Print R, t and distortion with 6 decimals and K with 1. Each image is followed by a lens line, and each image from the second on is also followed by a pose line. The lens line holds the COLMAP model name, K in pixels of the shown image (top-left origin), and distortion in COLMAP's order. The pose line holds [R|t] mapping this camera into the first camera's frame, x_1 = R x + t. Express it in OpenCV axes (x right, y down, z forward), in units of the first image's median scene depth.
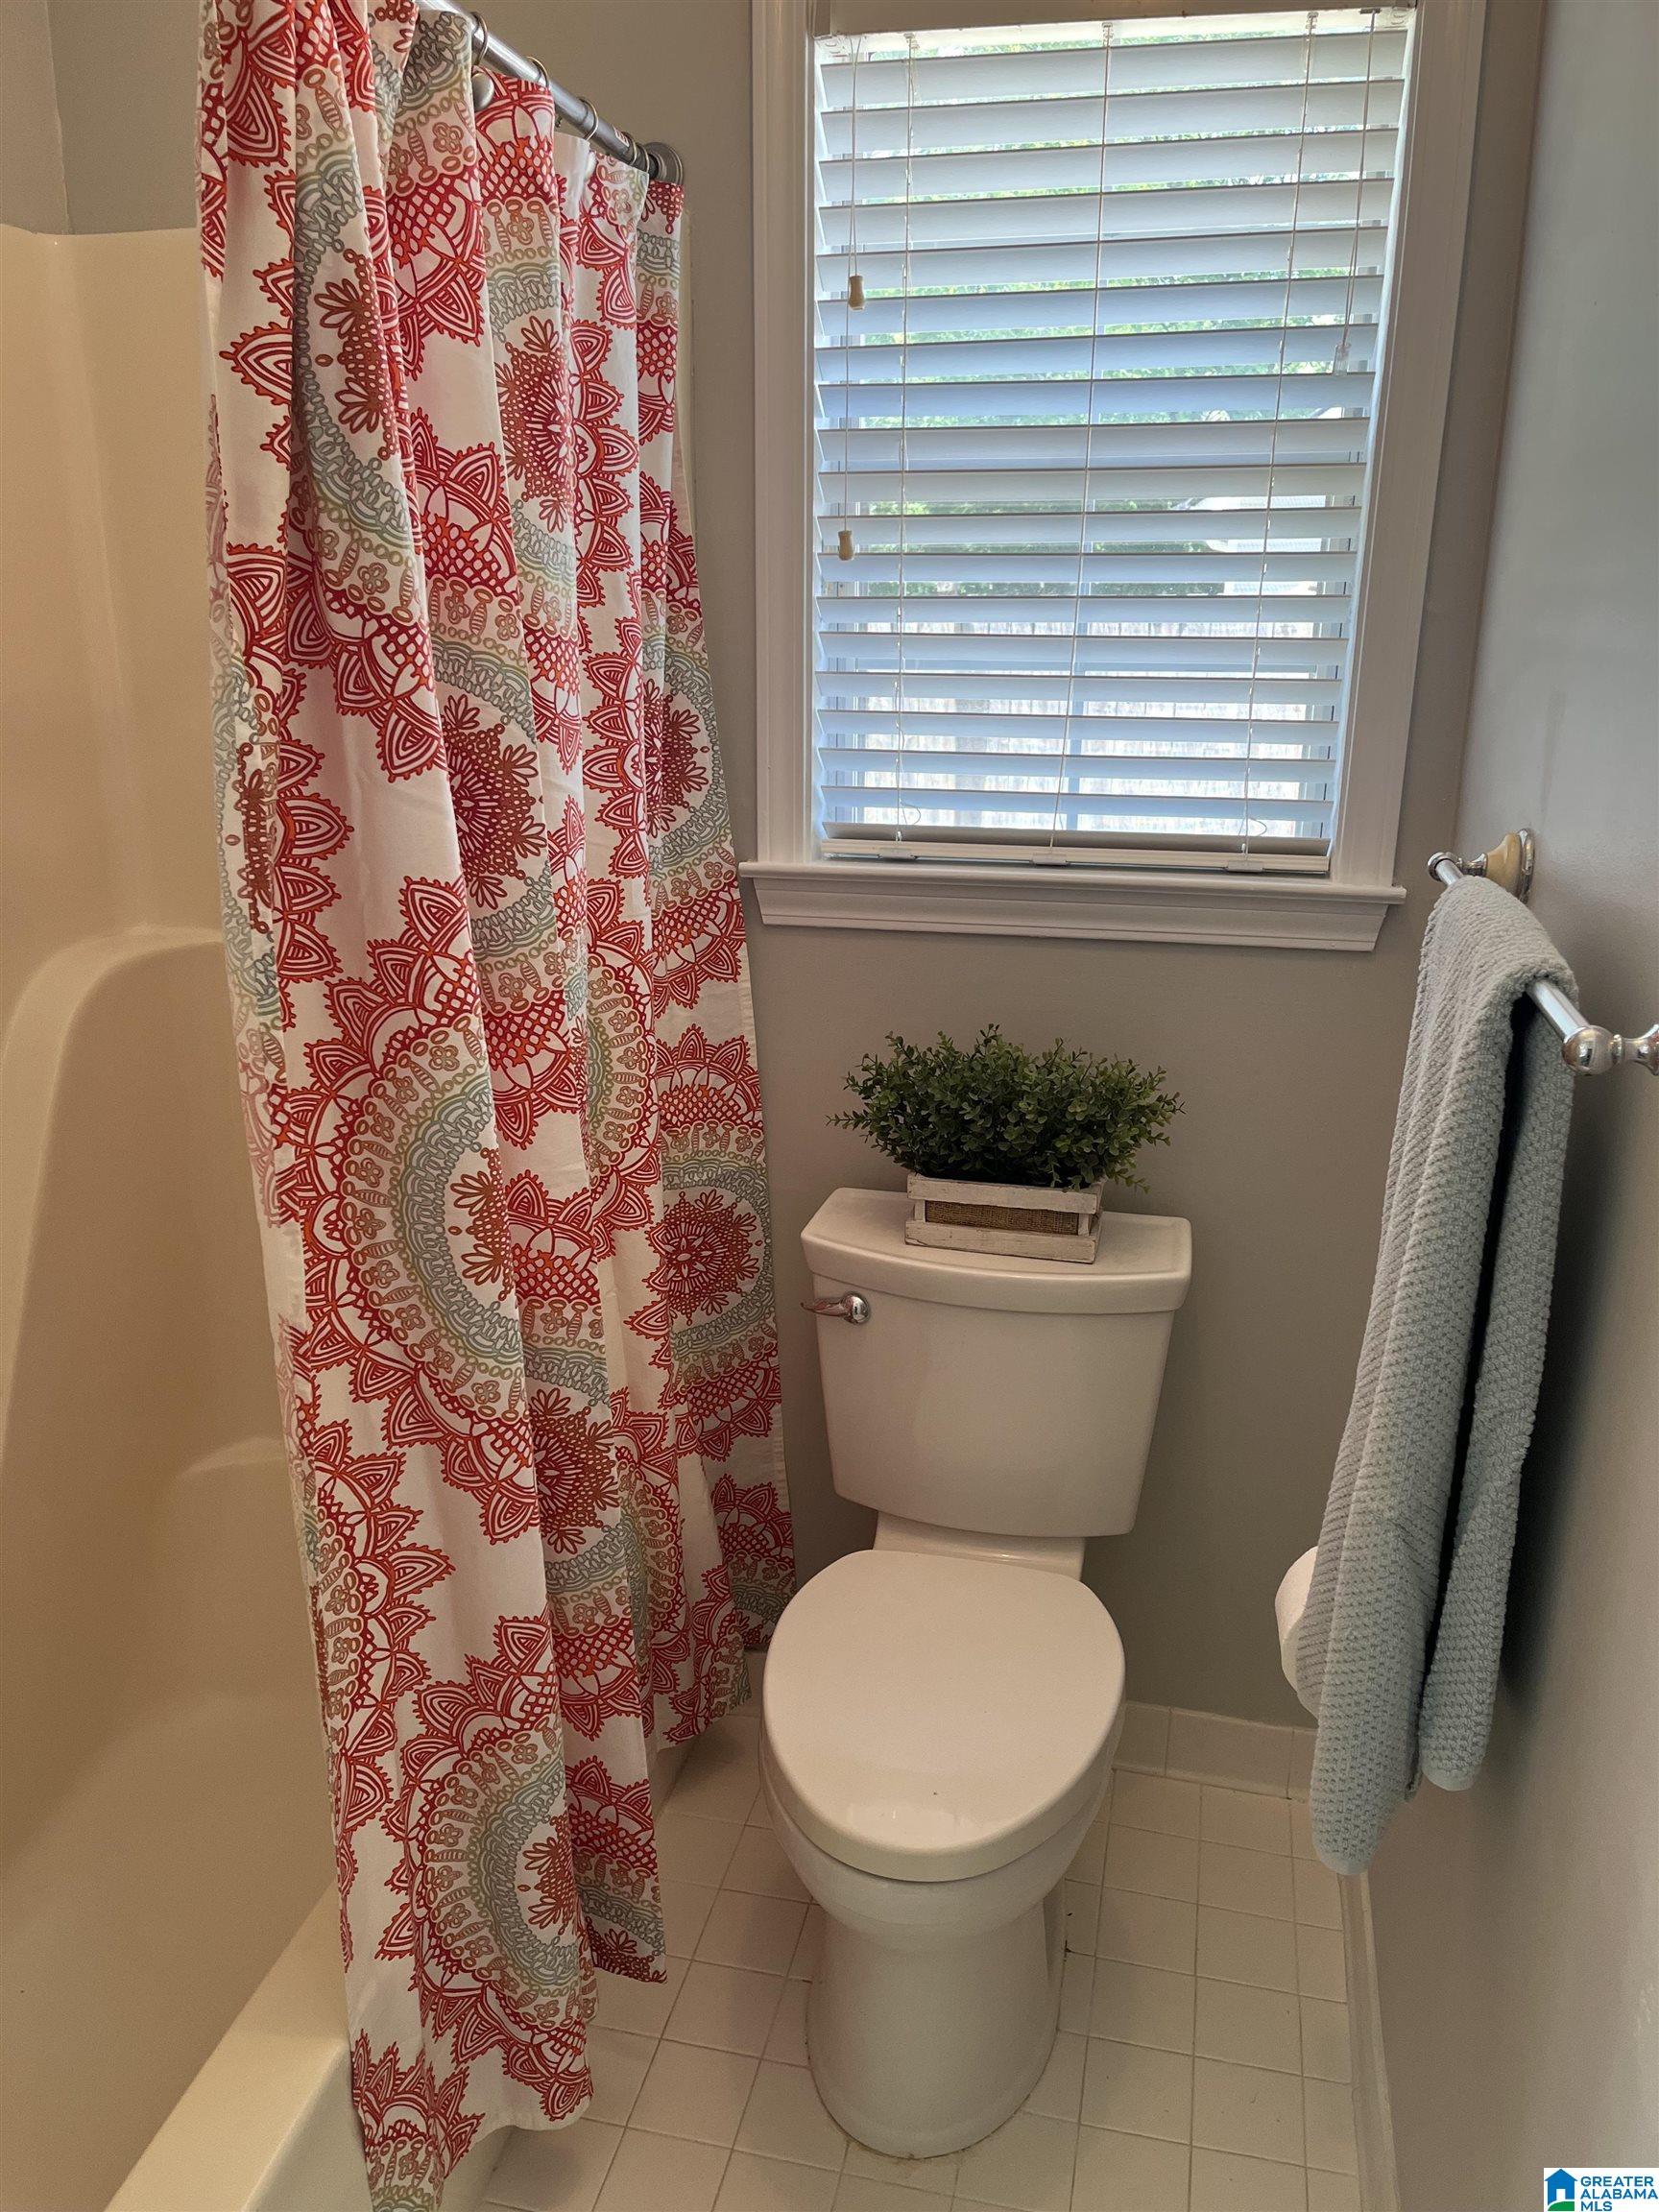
lens RADIAL K [[1677.7, 0, 829.5], [0, 1677.7, 1106.0], [0, 0, 1]] dist [0.089034, -0.123327]
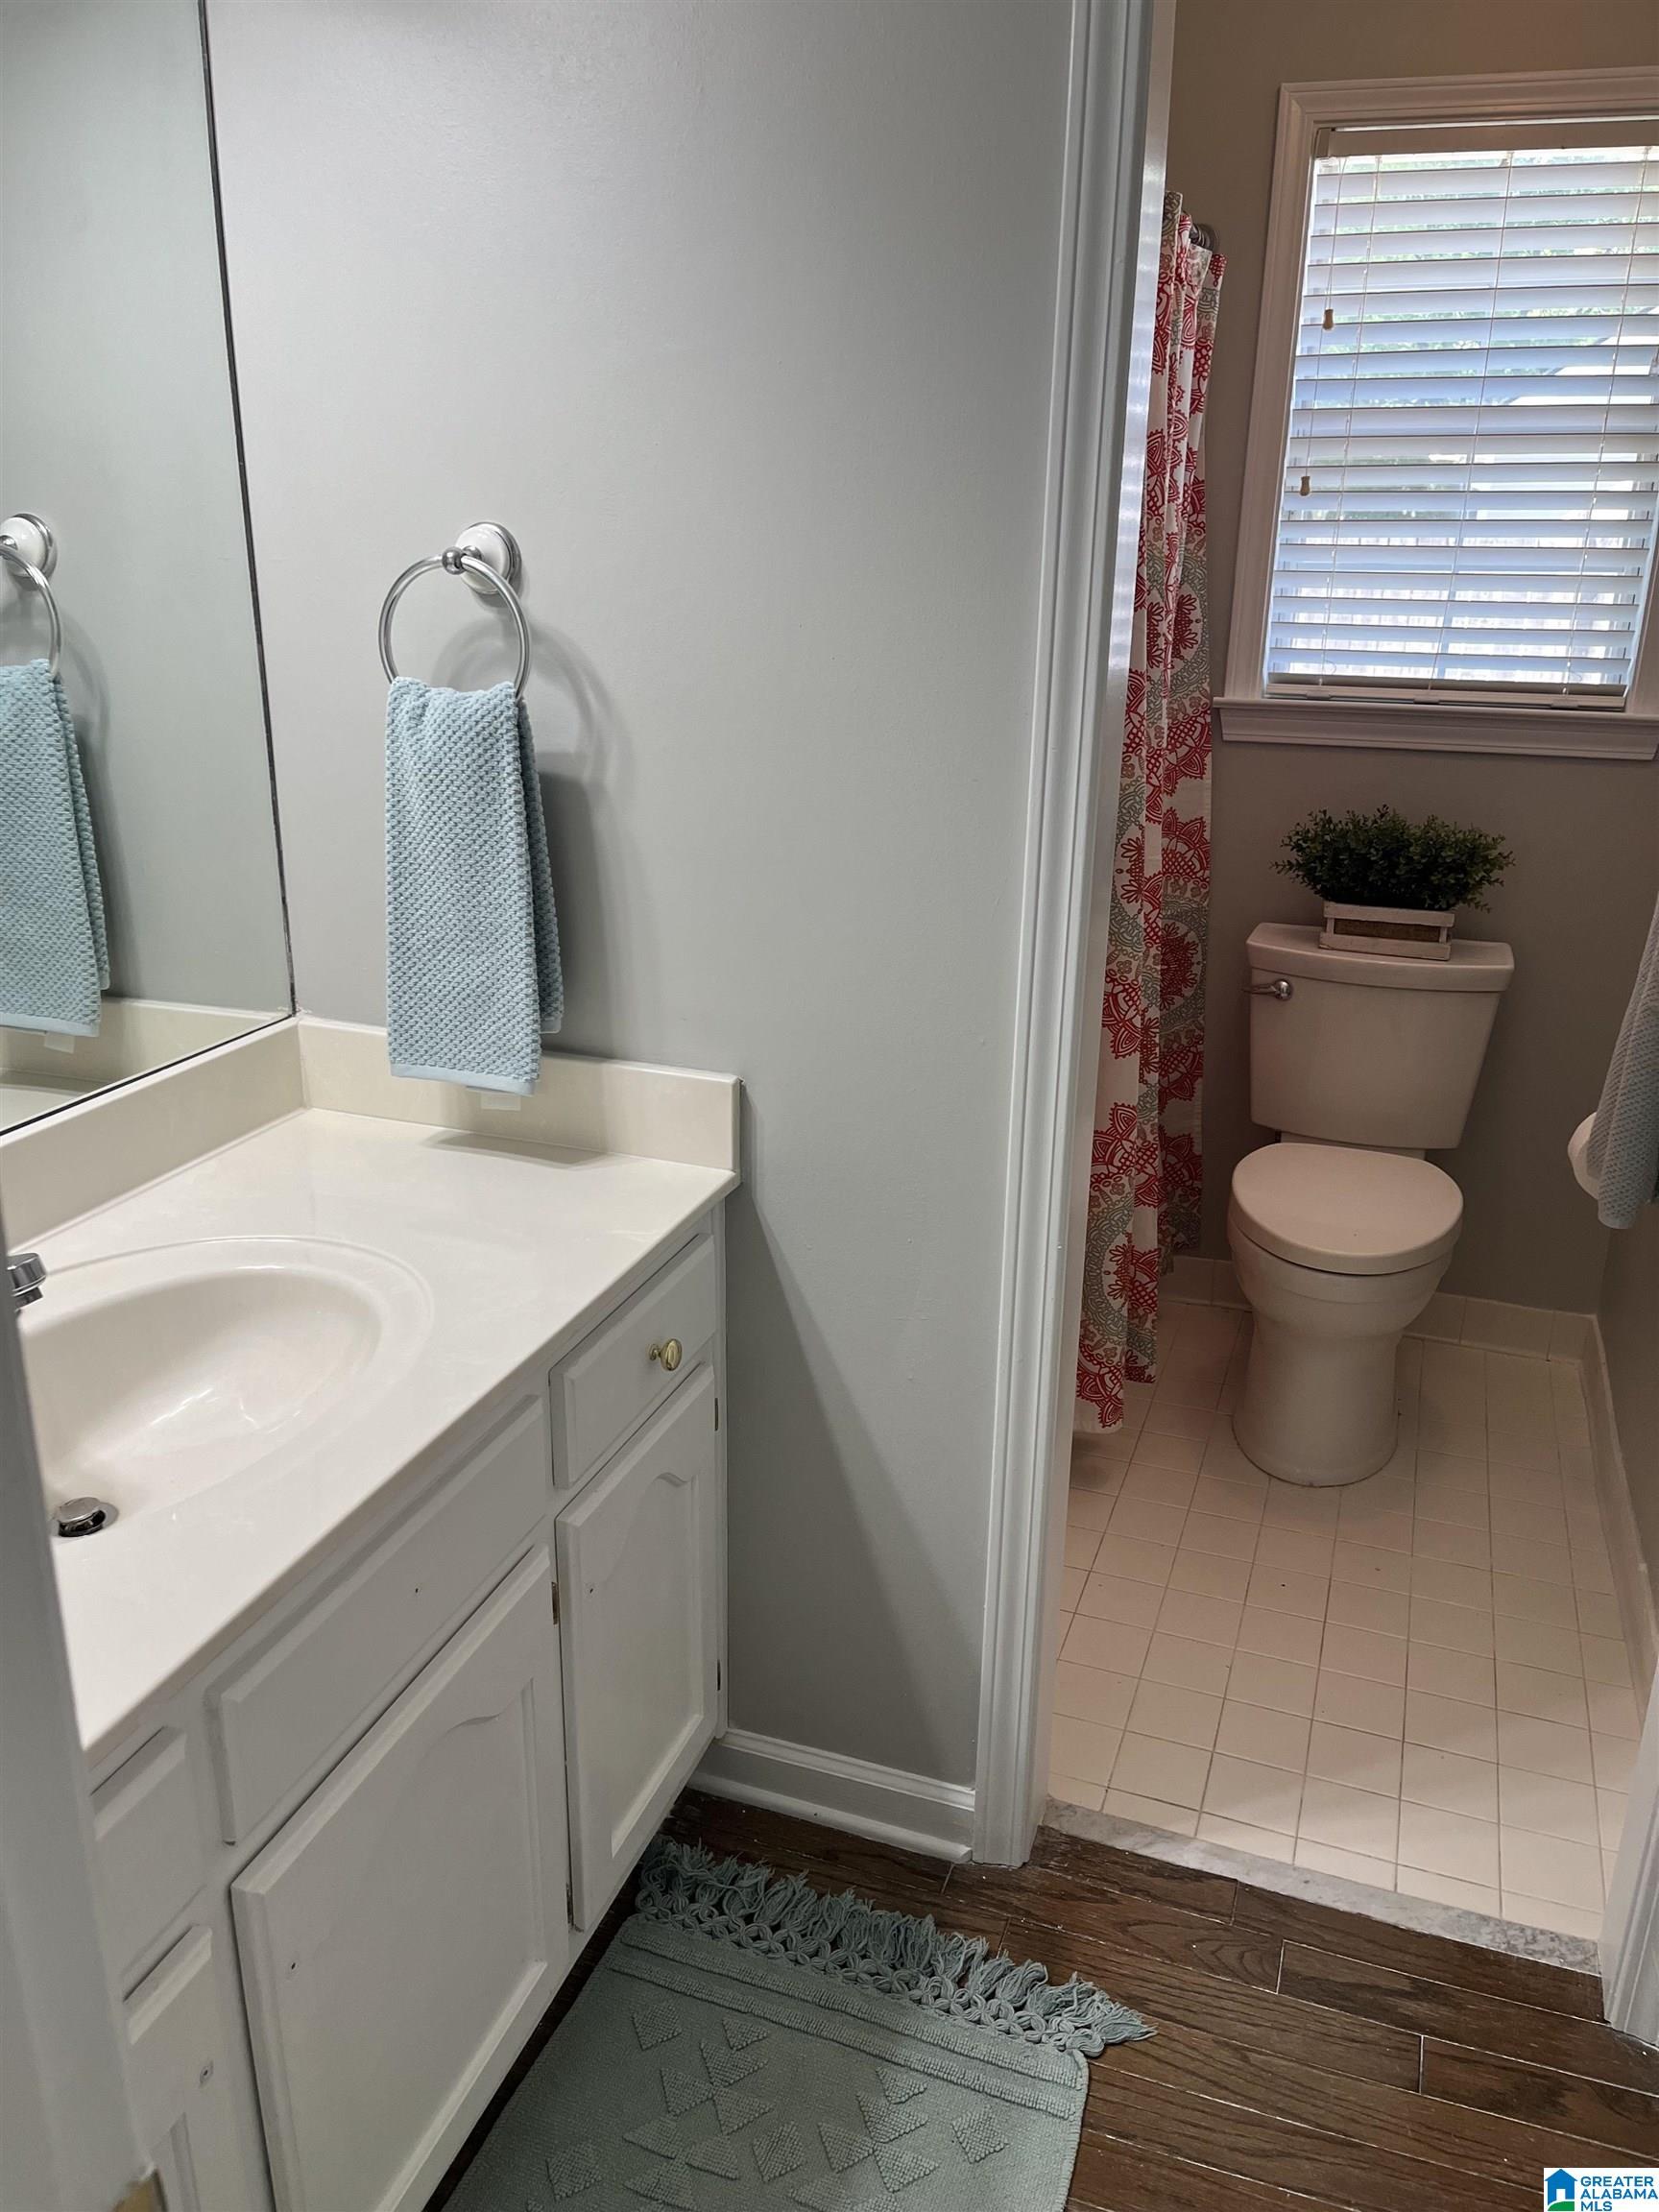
lens RADIAL K [[1677.7, 0, 829.5], [0, 1677.7, 1106.0], [0, 0, 1]] dist [0.089034, -0.123327]
pose [[0.992989, 0.044770, -0.109402, -0.223757], [-0.040984, 0.998489, 0.036616, 0.189246], [0.110876, -0.031875, 0.993323, -0.587134]]
